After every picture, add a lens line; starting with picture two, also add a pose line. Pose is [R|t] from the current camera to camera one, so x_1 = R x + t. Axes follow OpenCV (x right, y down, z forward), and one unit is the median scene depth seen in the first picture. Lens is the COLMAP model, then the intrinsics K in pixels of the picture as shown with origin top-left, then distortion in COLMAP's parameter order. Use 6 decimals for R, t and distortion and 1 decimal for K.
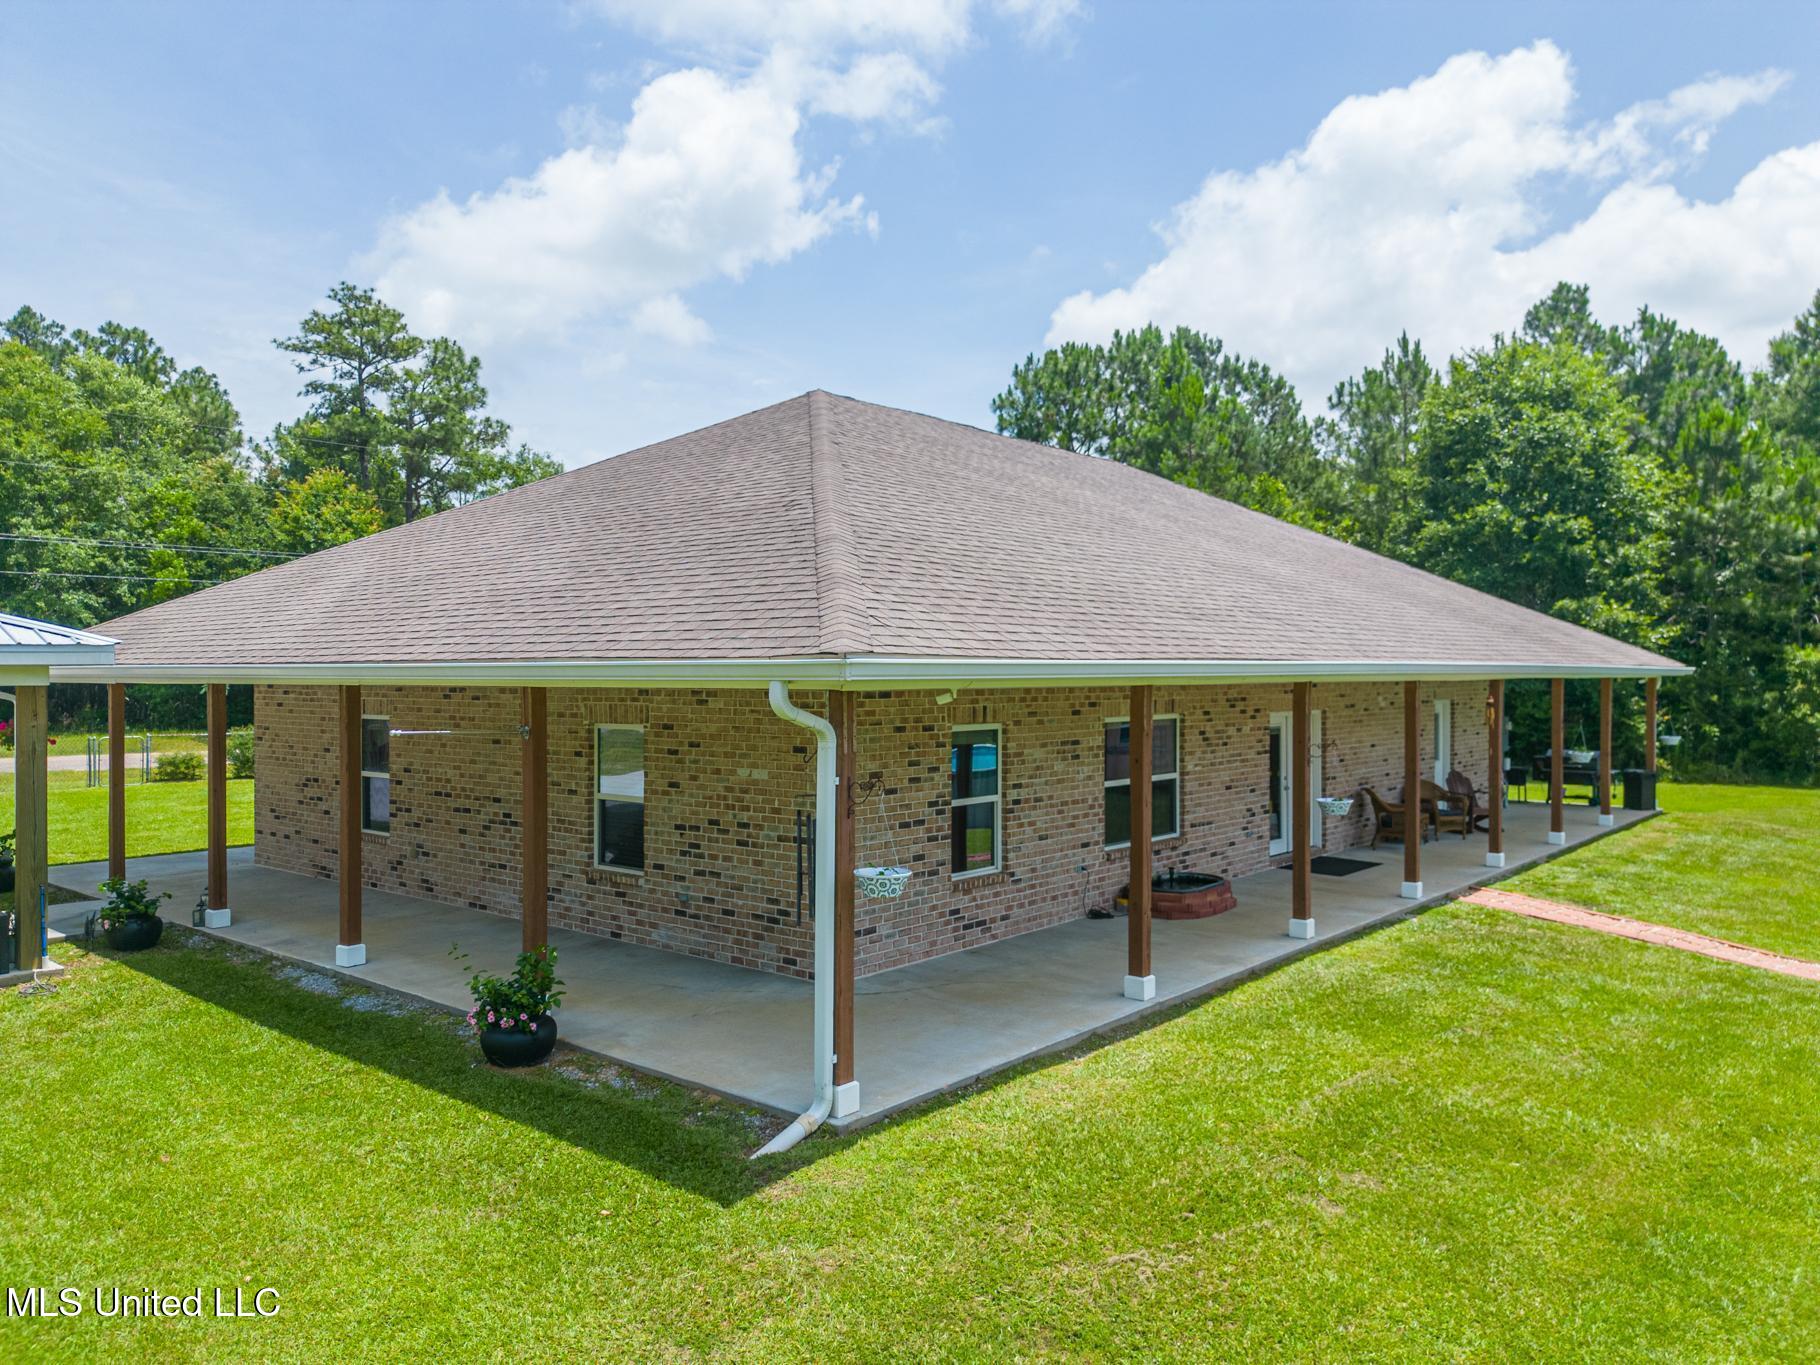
lens RADIAL K [[1290.6, 0, 914.3], [0, 1290.6, 695.6], [0, 0, 1]] dist [0.046126, -0.006941]
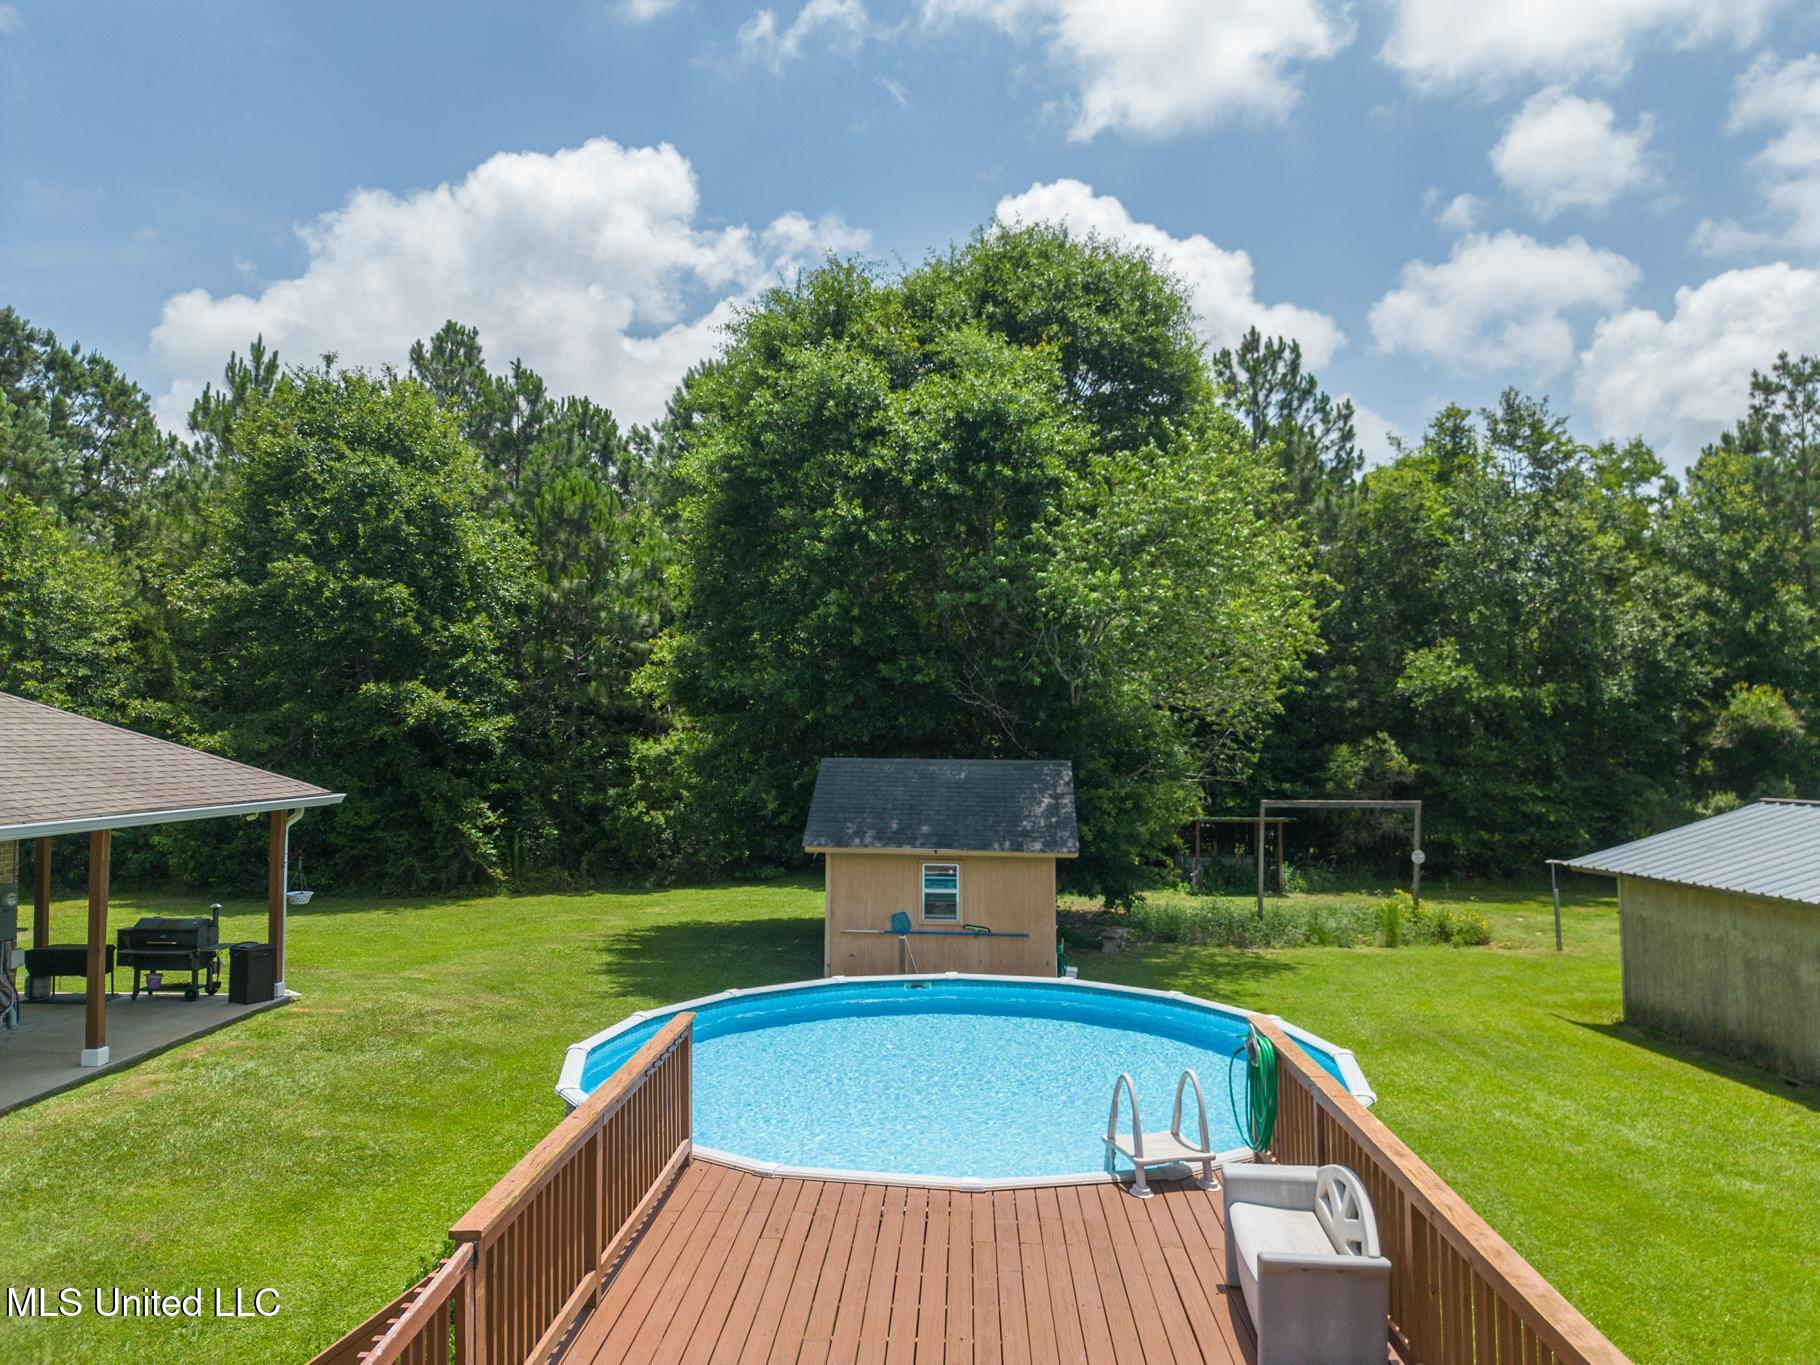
lens RADIAL K [[1290.6, 0, 905.6], [0, 1290.6, 676.1], [0, 0, 1]] dist [0.046126, -0.006941]
pose [[0.837073, 0.031023, 0.546211, 0.308534], [-0.000720, 0.998453, -0.055606, -0.029495], [-0.547091, 0.046153, 0.835800, 0.116932]]
